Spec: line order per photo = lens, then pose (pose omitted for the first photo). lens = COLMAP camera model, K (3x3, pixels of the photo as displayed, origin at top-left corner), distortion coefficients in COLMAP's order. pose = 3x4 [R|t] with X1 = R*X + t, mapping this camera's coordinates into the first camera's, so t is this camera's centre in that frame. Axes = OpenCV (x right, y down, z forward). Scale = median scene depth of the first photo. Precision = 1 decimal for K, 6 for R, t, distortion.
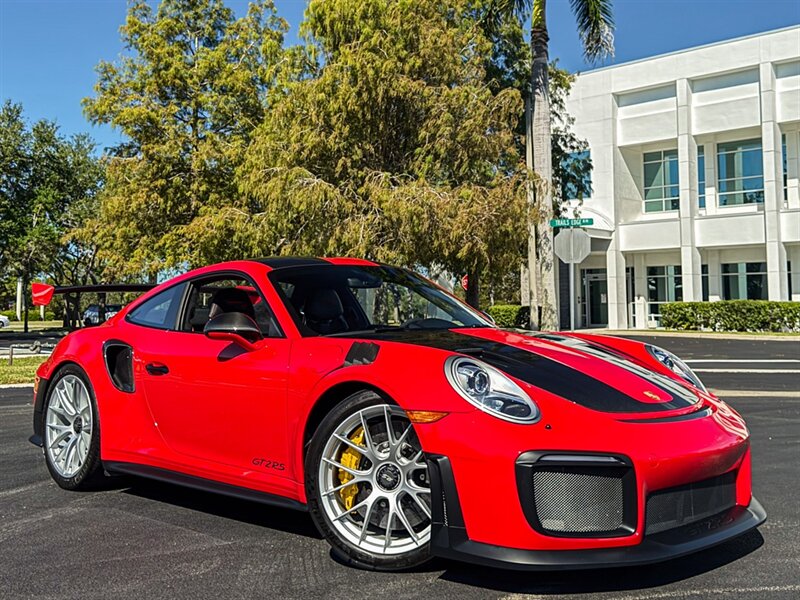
lens RADIAL K [[898.9, 0, 452.0], [0, 898.9, 226.6], [0, 0, 1]] dist [0.143605, -0.415107]
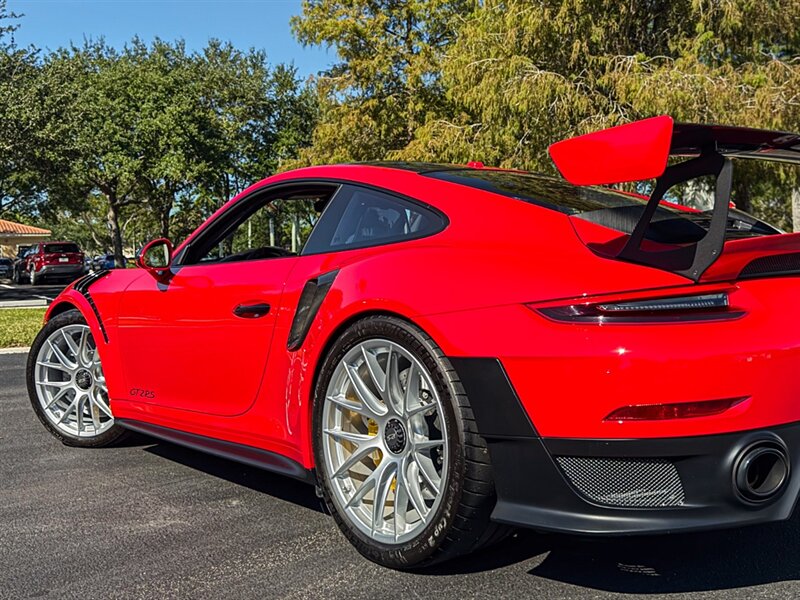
lens RADIAL K [[871.3, 0, 444.0], [0, 871.3, 203.6], [0, 0, 1]] dist [0.151344, -0.339423]
pose [[0.959989, -0.034431, -0.277913, -0.018103], [0.046450, 0.998243, 0.036778, 0.019751], [0.276158, -0.048216, 0.959902, 0.181658]]
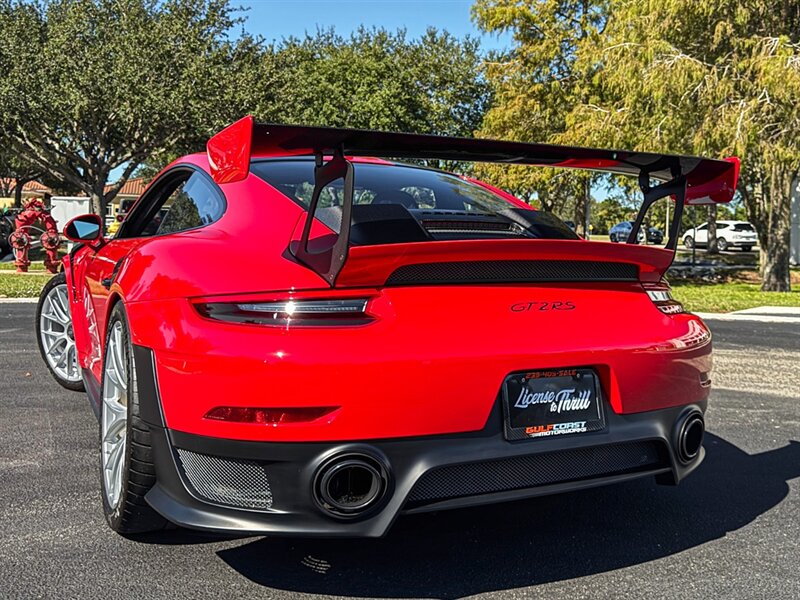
lens RADIAL K [[817.0, 0, 449.5], [0, 817.0, 224.4], [0, 0, 1]] dist [0.213067, -0.495205]
pose [[0.859607, 0.022466, -0.510462, 0.029210], [0.021759, 0.996517, 0.080499, 0.019646], [0.510493, -0.080305, 0.856124, 0.207928]]
